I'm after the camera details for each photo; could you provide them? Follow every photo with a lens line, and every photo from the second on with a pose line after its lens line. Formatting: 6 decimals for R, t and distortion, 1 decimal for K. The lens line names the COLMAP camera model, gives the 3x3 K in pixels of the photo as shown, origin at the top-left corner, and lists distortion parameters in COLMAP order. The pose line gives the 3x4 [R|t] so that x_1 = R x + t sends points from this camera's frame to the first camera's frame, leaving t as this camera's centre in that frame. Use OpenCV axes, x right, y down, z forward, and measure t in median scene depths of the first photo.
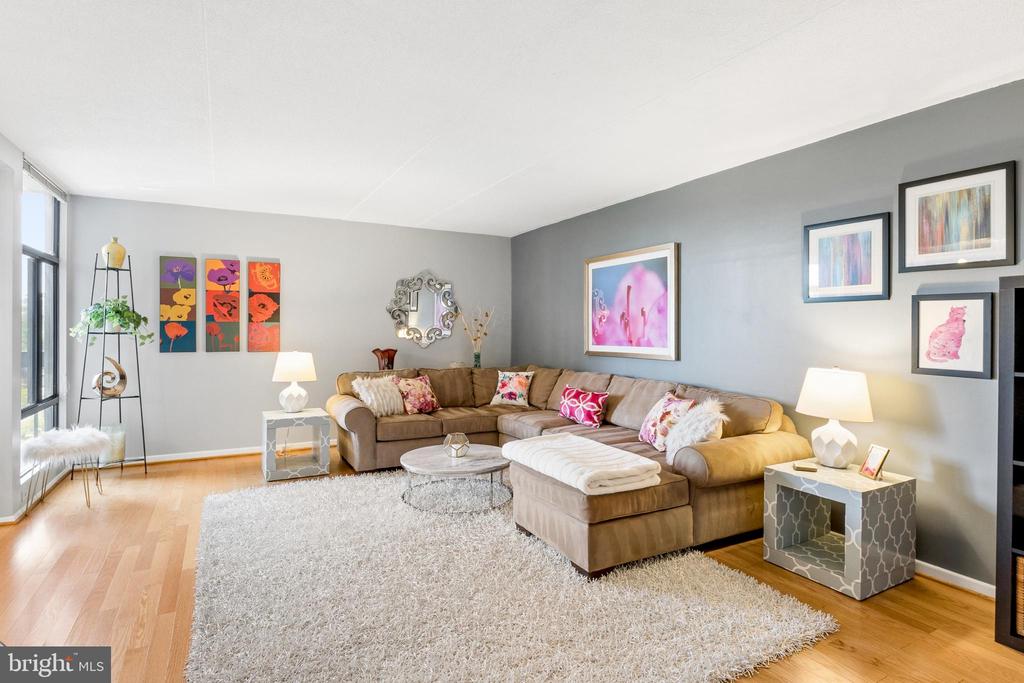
lens RADIAL K [[549.3, 0, 508.8], [0, 549.3, 326.3], [0, 0, 1]] dist [0.024439, -0.013724]
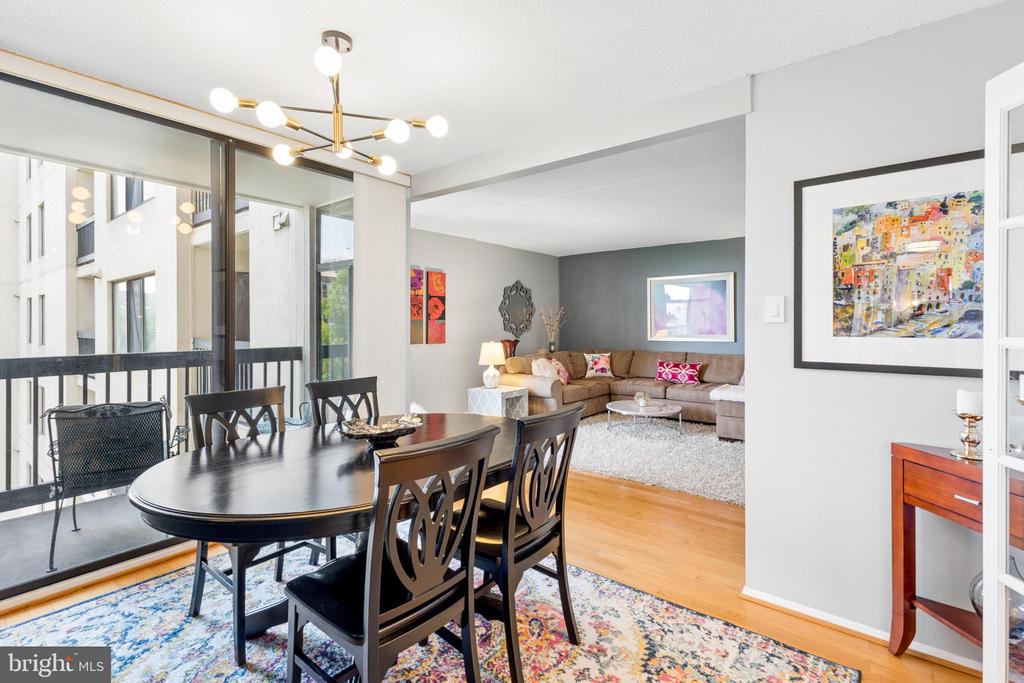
lens RADIAL K [[481.3, 0, 506.9], [0, 481.3, 322.6], [0, 0, 1]] dist [0.002304, 0.000037]
pose [[0.919058, -0.007005, 0.394060, -0.896660], [0.004941, 0.999968, 0.006251, -0.009292], [-0.394091, -0.003798, 0.919063, -0.080229]]
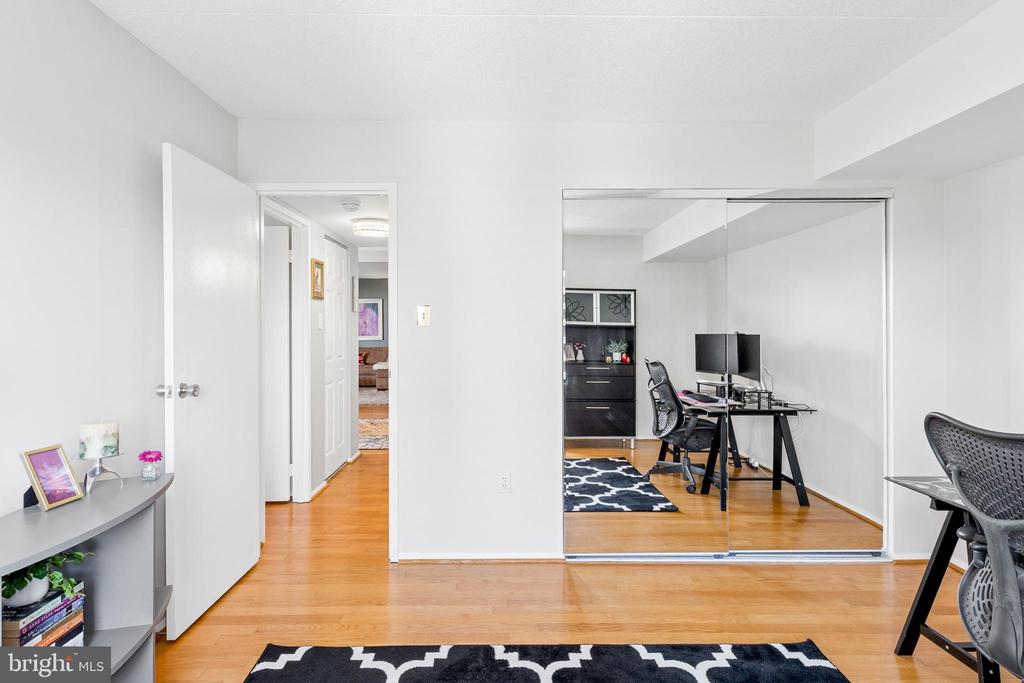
lens RADIAL K [[549.3, 0, 508.8], [0, 549.3, 326.3], [0, 0, 1]] dist [0.024439, -0.013724]
pose [[0.466775, -0.006730, 0.884351, -1.874916], [0.006348, 0.999971, 0.004260, -0.015956], [-0.884353, 0.003625, 0.466804, -0.894691]]
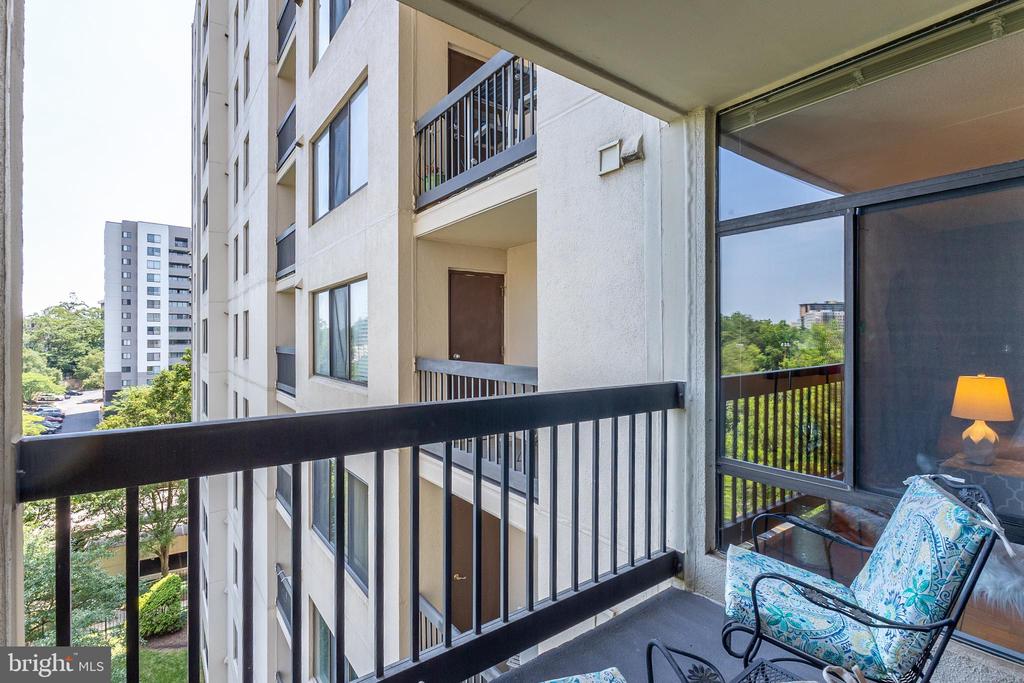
lens RADIAL K [[478.0, 0, 507.5], [0, 478.0, 336.3], [0, 0, 1]] dist [-0.006731, -0.001159]
pose [[0.989207, -0.004732, 0.146447, -1.170825], [0.004427, 0.999987, 0.002413, -0.007860], [-0.146456, -0.001739, 0.989216, 0.557148]]
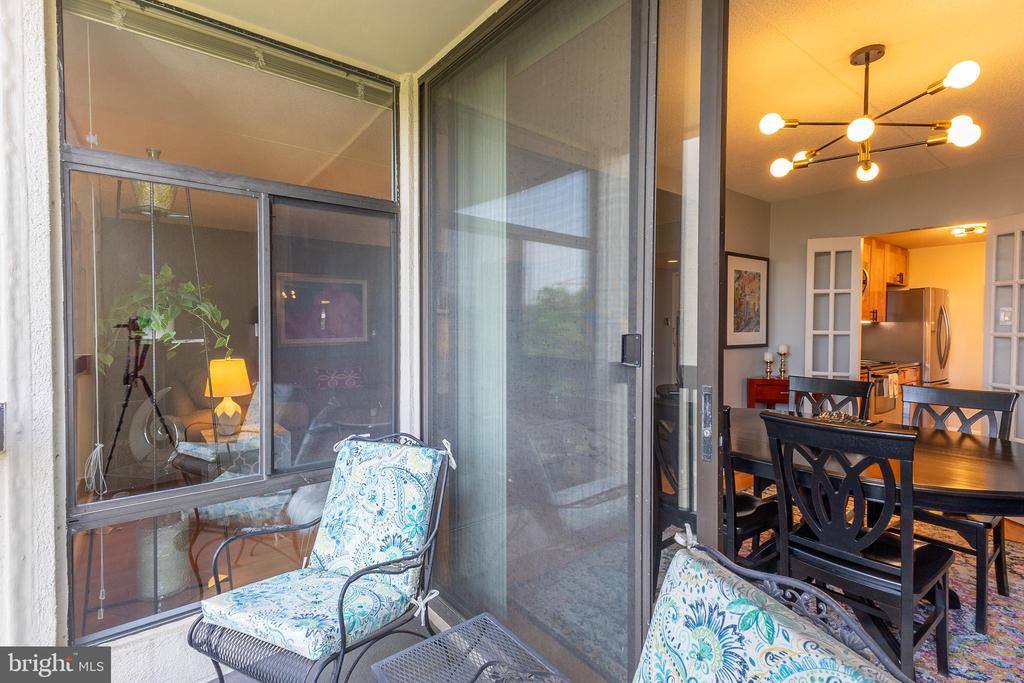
lens RADIAL K [[480.7, 0, 508.1], [0, 480.7, 334.4], [0, 0, 1]] dist [0.019984, -0.000030]
pose [[-0.172576, -0.025033, 0.984678, -1.266490], [-0.004743, 0.999687, 0.024583, -0.007732], [-0.984985, -0.000428, -0.172640, 0.808511]]
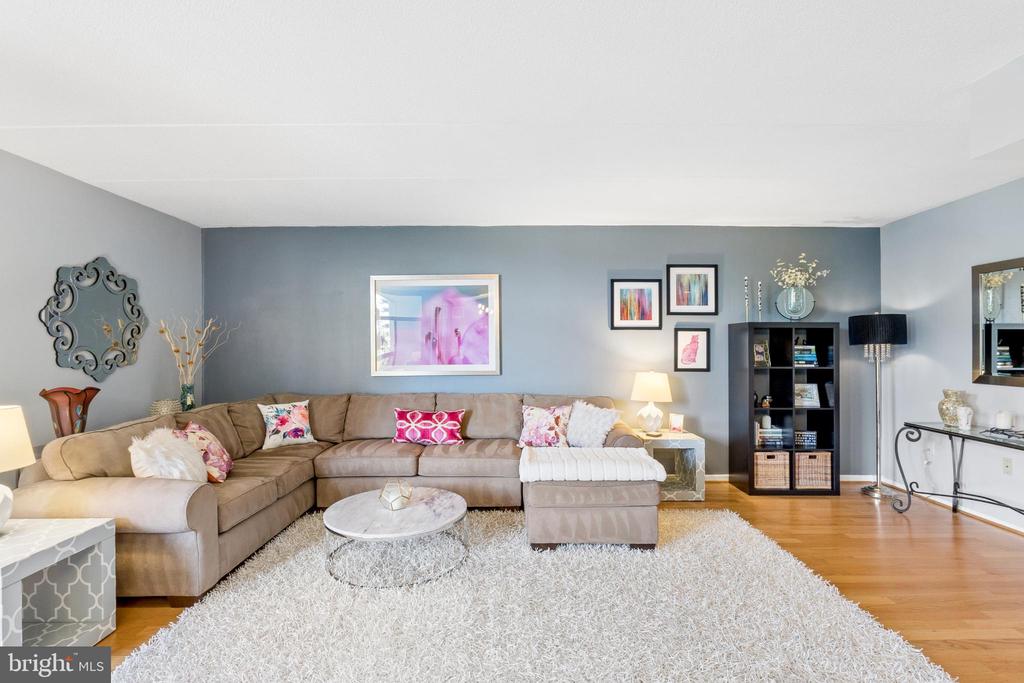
lens RADIAL K [[488.8, 0, 512.0], [0, 488.8, 341.5], [0, 0, 1]] dist [-0.001205, -0.000270]
pose [[0.465123, 0.001125, 0.885246, -0.597309], [0.002106, 0.999995, -0.002377, -0.006235], [-0.885244, 0.002970, 0.465118, 0.477063]]
